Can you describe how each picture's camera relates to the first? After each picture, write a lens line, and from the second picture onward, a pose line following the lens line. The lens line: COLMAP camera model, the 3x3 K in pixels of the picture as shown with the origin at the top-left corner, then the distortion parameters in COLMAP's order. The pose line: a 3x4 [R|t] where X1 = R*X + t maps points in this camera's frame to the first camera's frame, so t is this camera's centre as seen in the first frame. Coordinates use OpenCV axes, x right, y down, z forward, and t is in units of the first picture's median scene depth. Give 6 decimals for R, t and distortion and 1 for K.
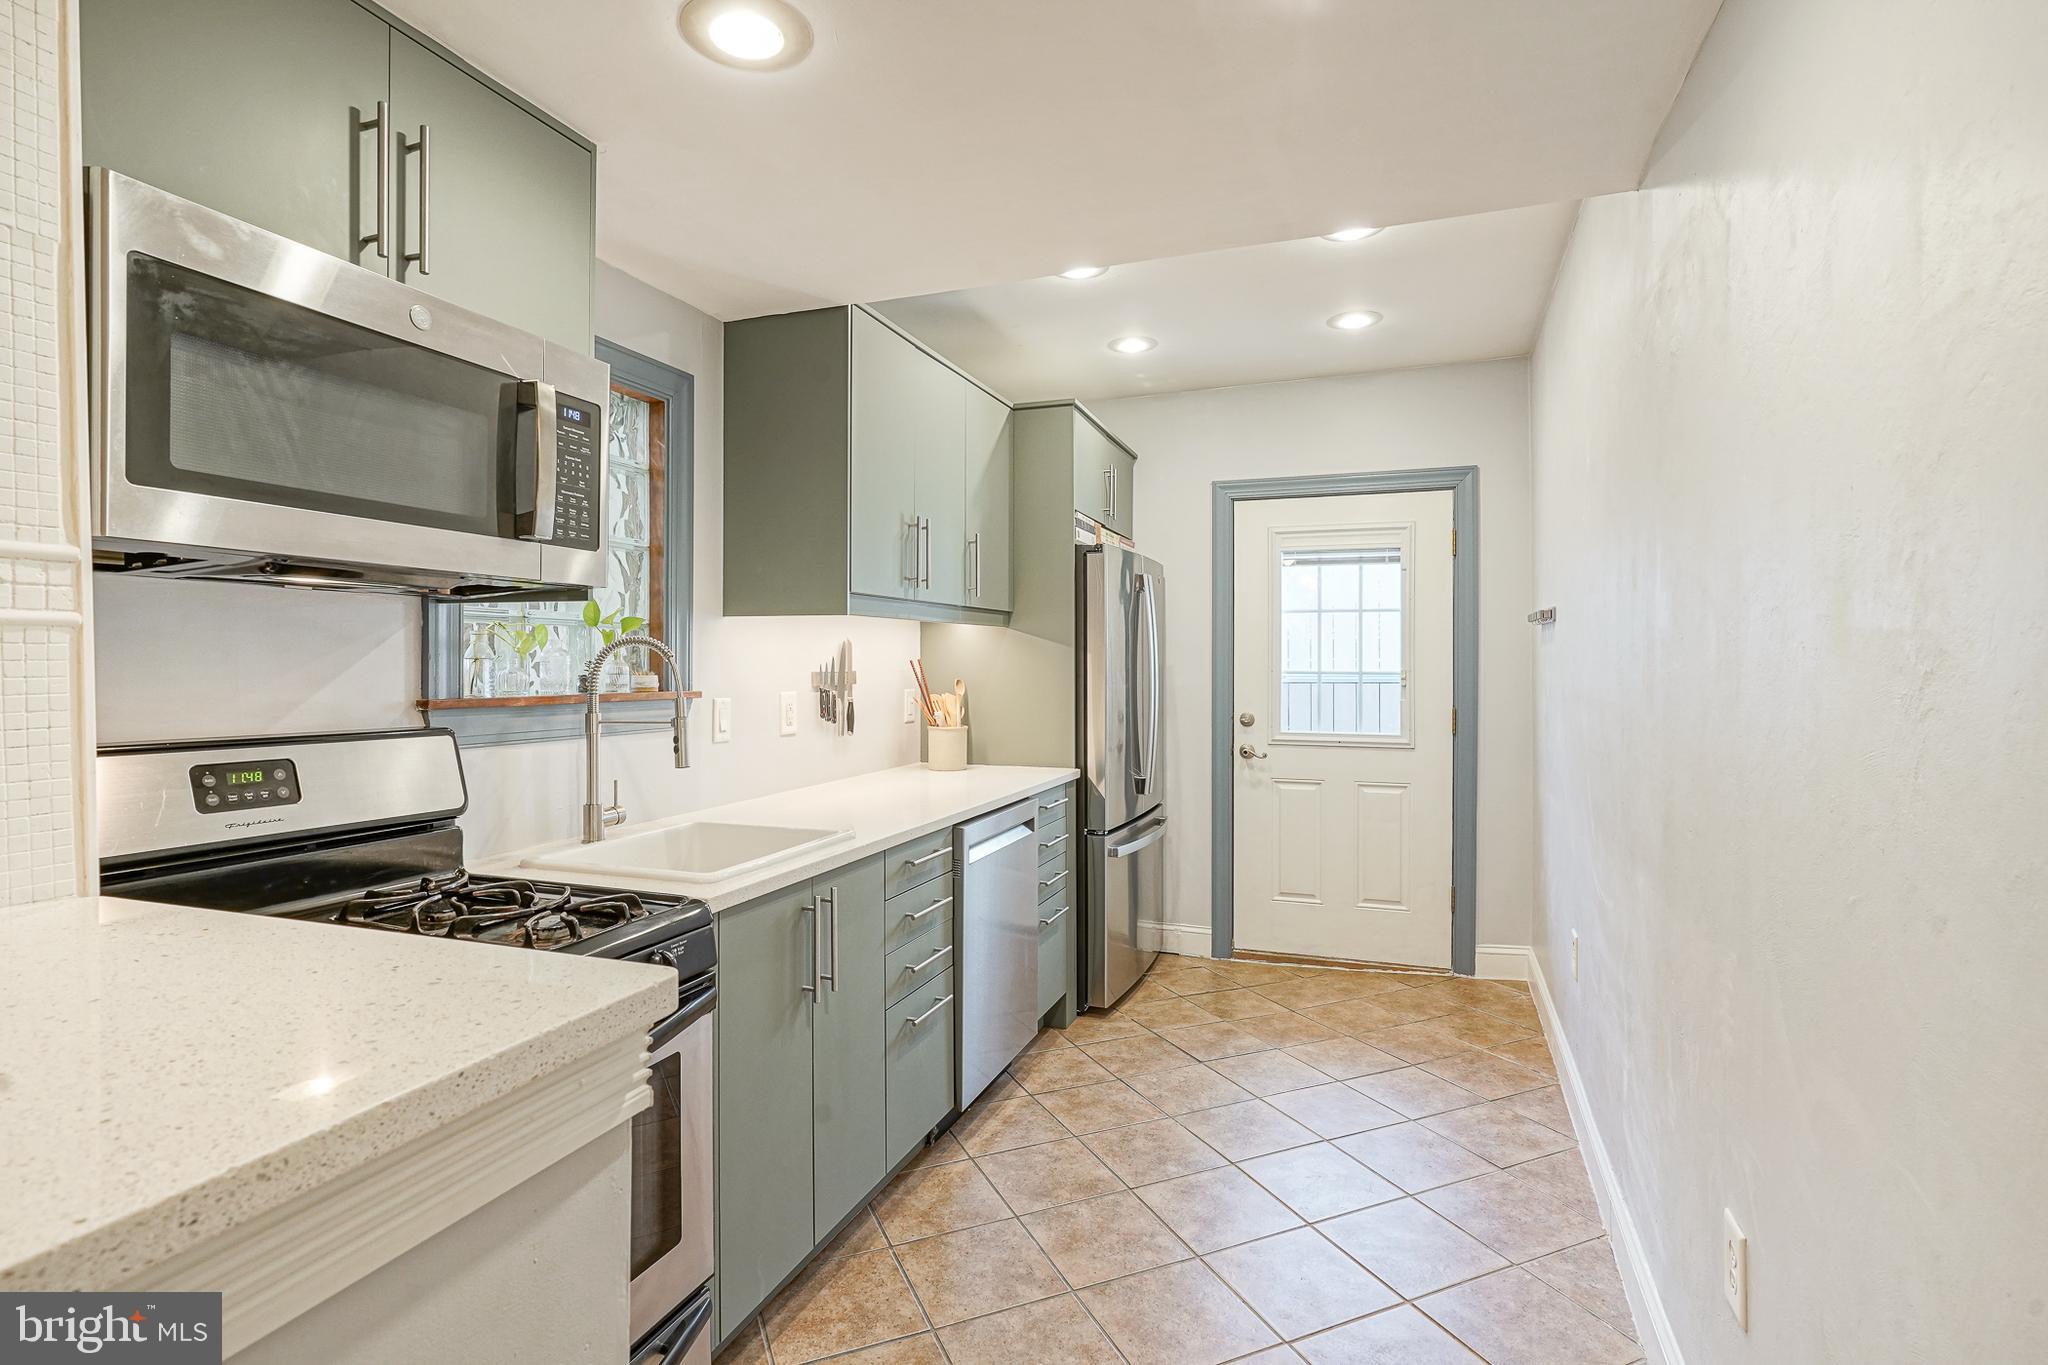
lens RADIAL K [[1032.3, 0, 1031.5], [0, 1032.3, 671.5], [0, 0, 1]] dist [-0.006670, 0.003177]
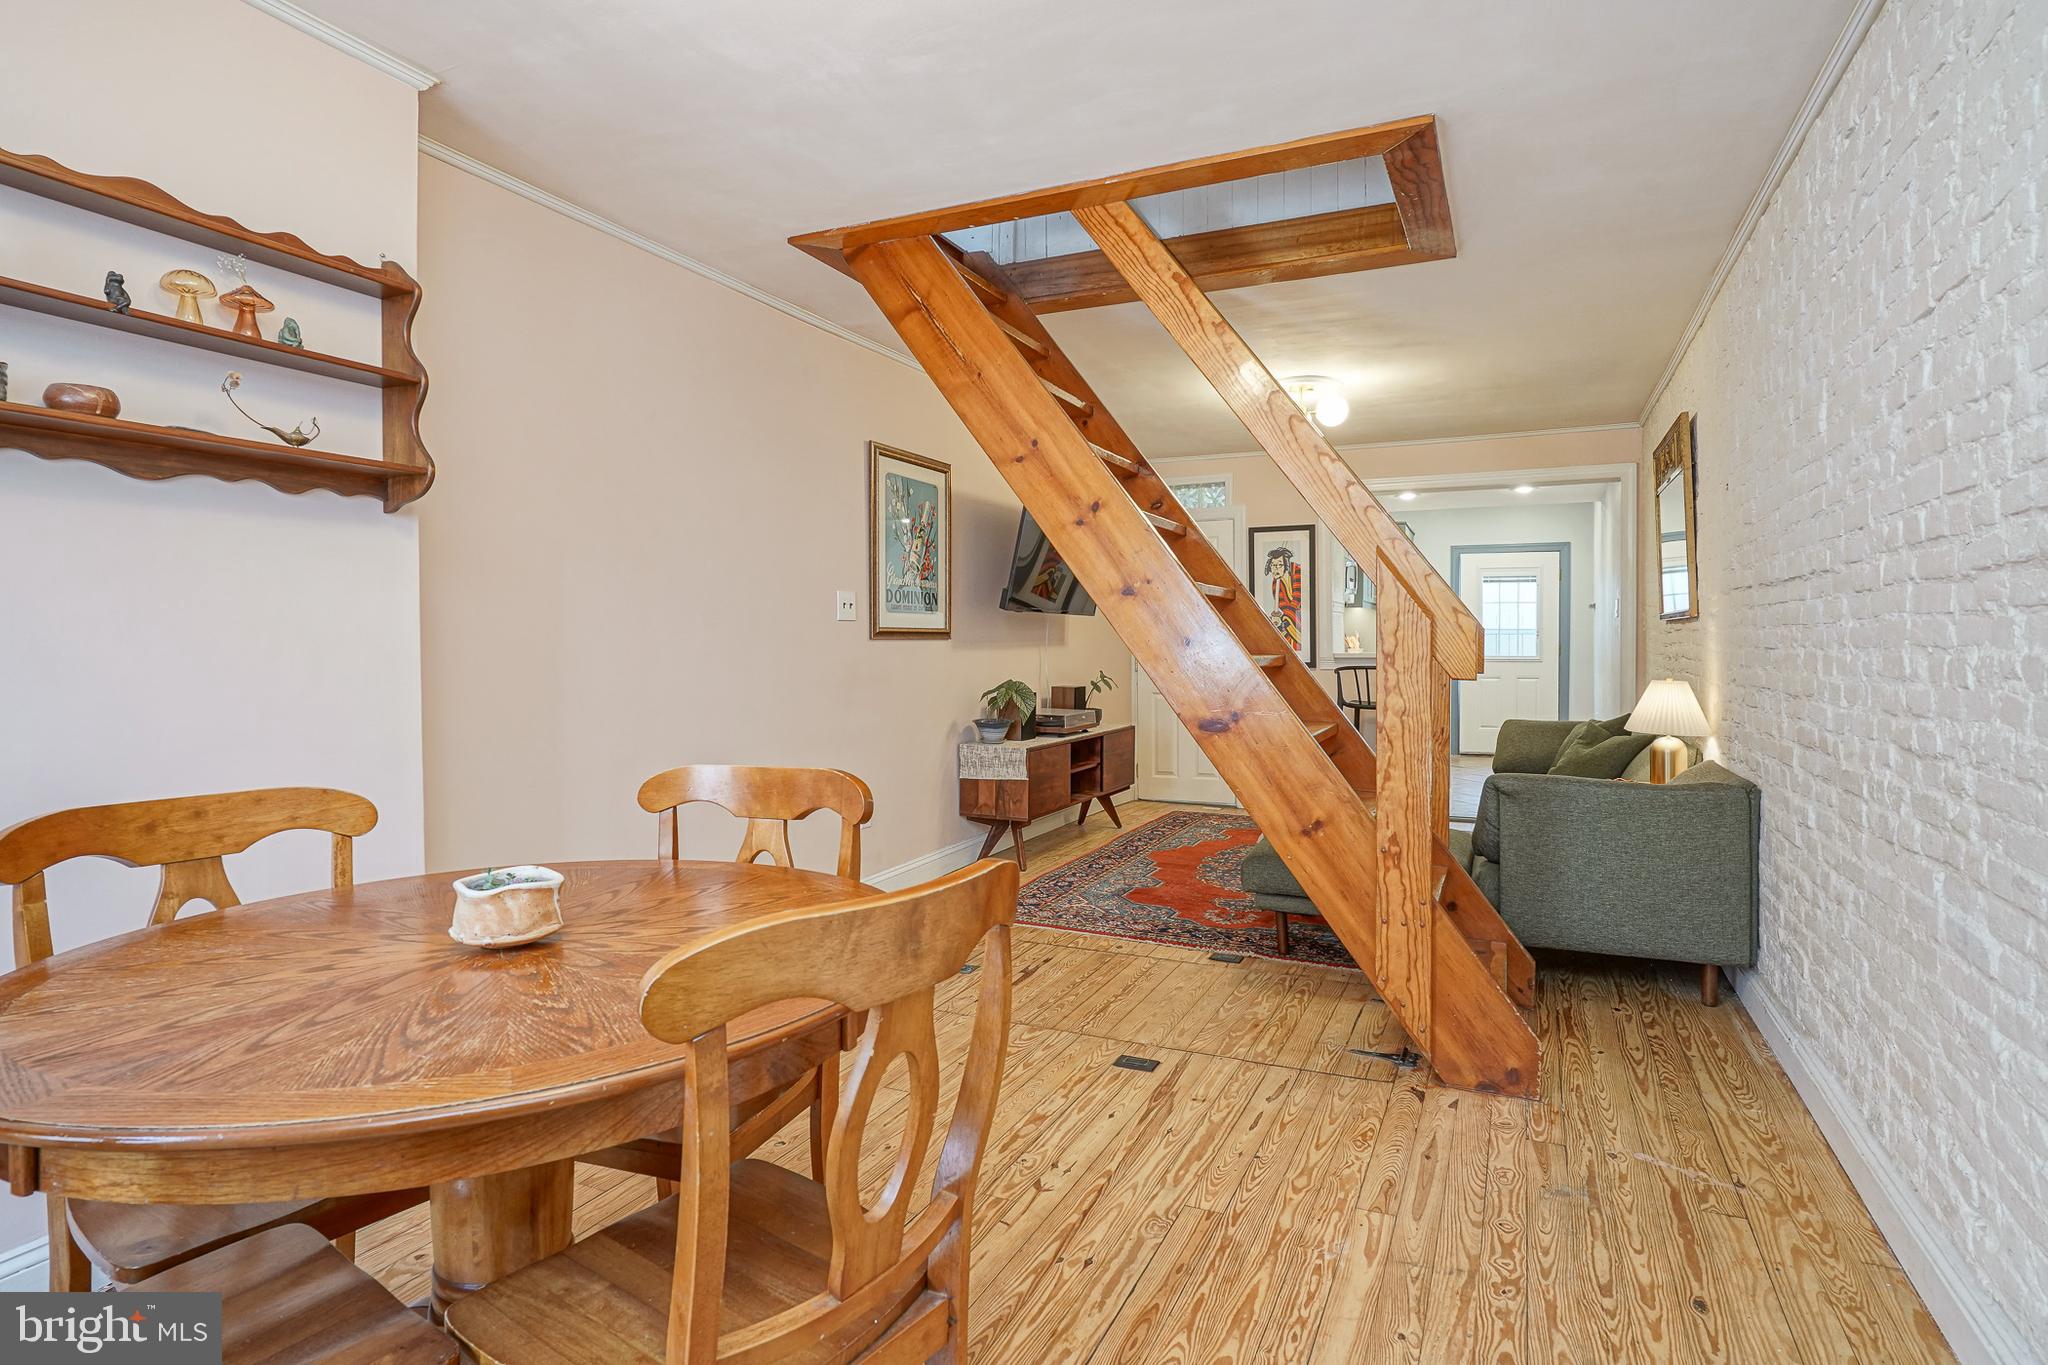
lens RADIAL K [[1038.8, 0, 1036.7], [0, 1038.8, 641.0], [0, 0, 1]] dist [-0.009526, 0.006847]
pose [[0.996875, 0.000153, -0.078993, -0.804916], [-0.000805, 0.999966, -0.008214, 0.067117], [0.078989, 0.008252, 0.996841, -1.966646]]
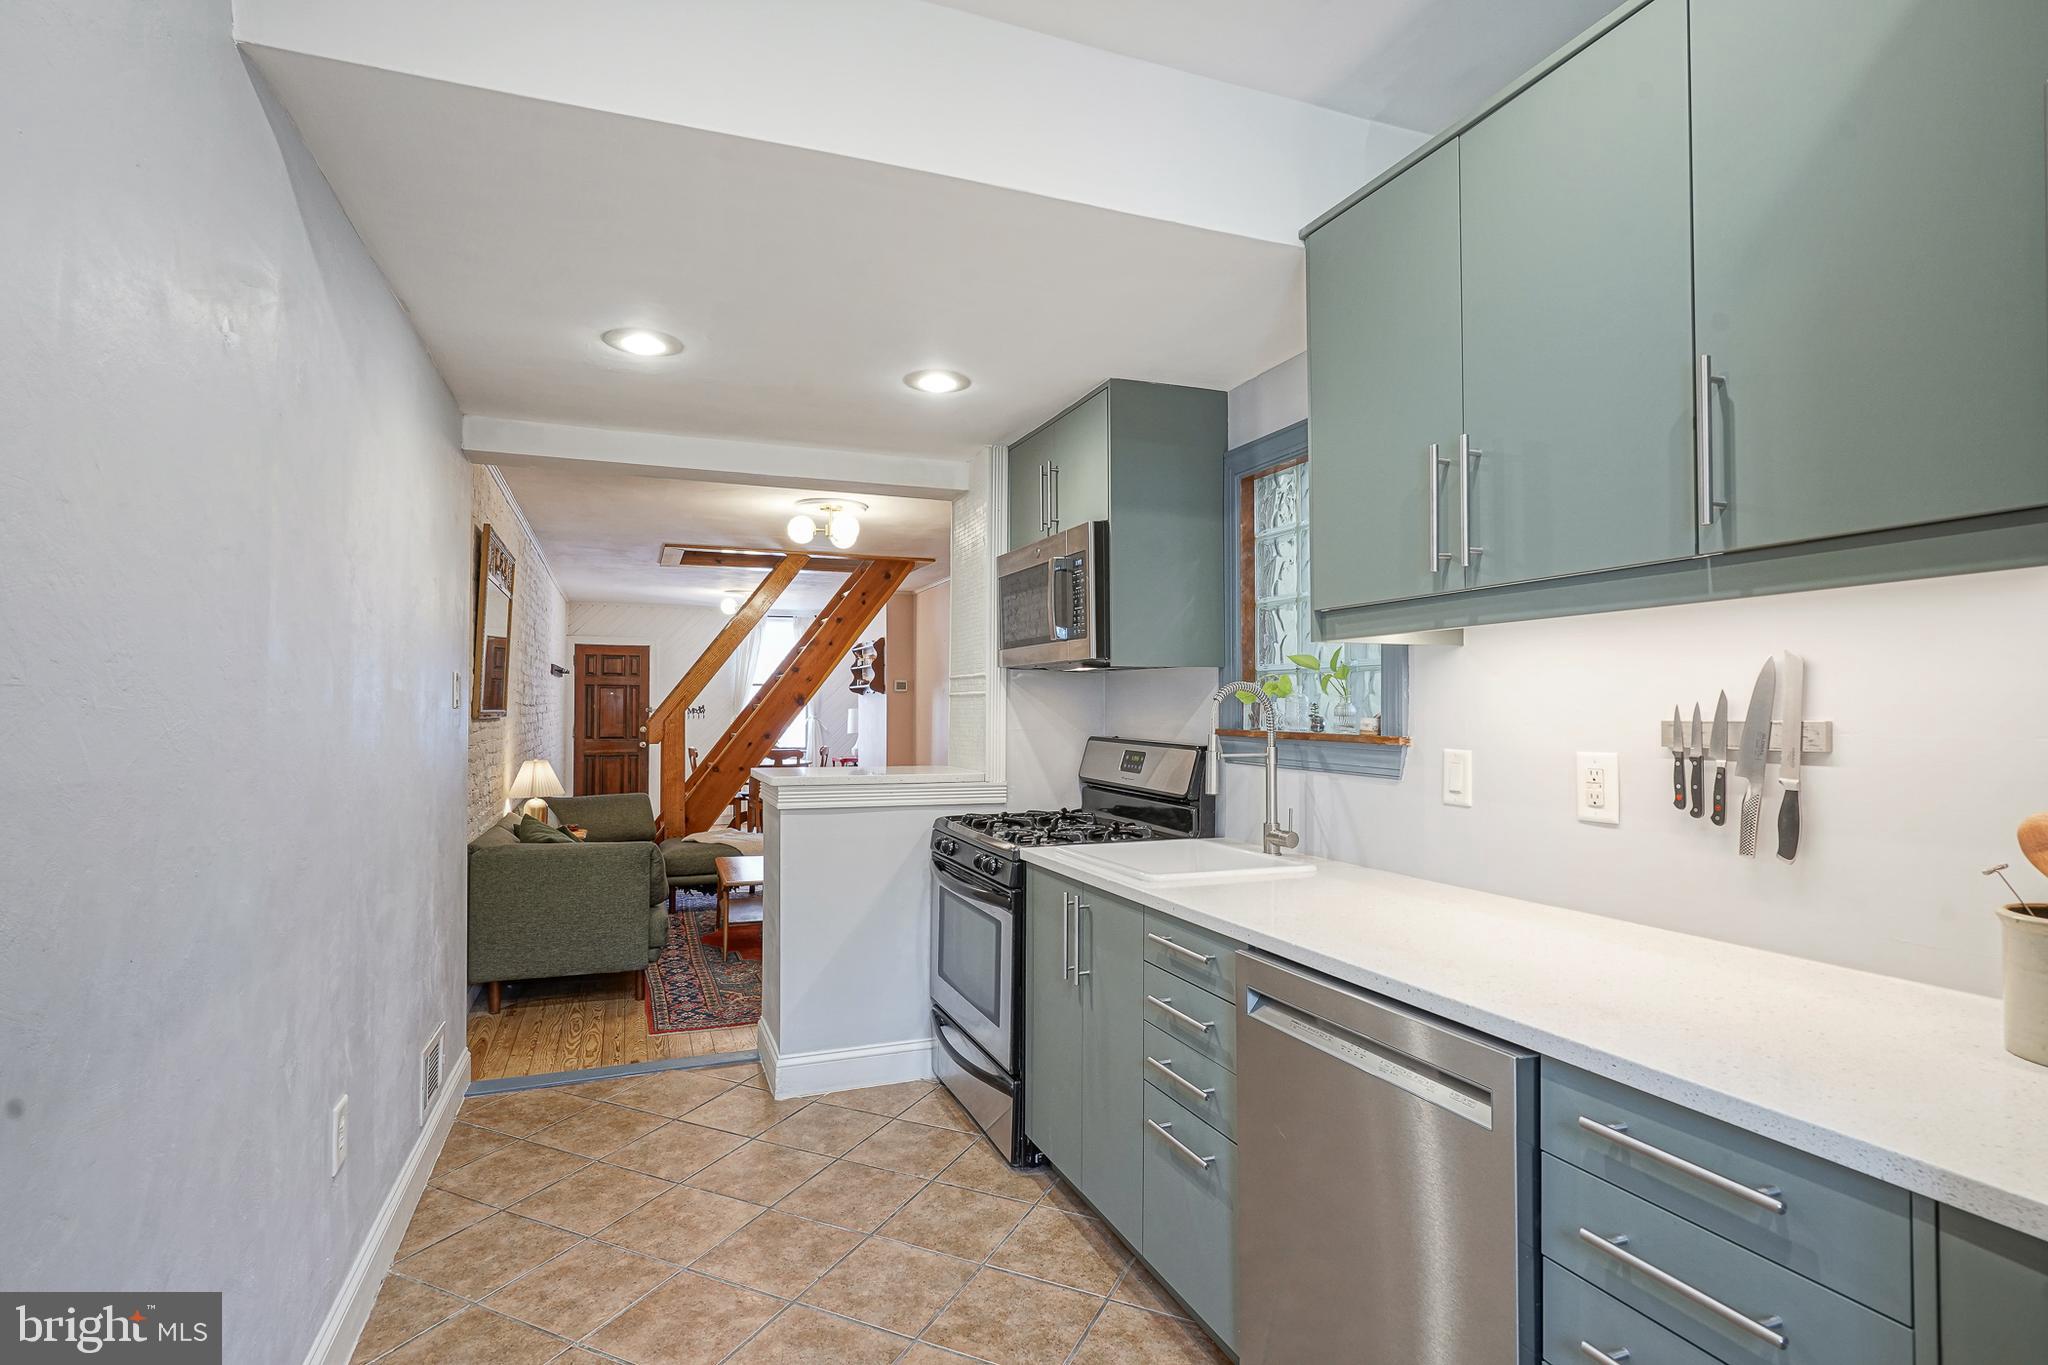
lens RADIAL K [[1032.3, 0, 1022.5], [0, 1032.3, 692.7], [0, 0, 1]] dist [-0.006670, 0.003177]
pose [[-0.755356, -0.018907, -0.655042, 0.397525], [-0.014789, 0.999821, -0.011805, -0.003092], [0.655148, 0.000770, -0.755500, 1.163075]]
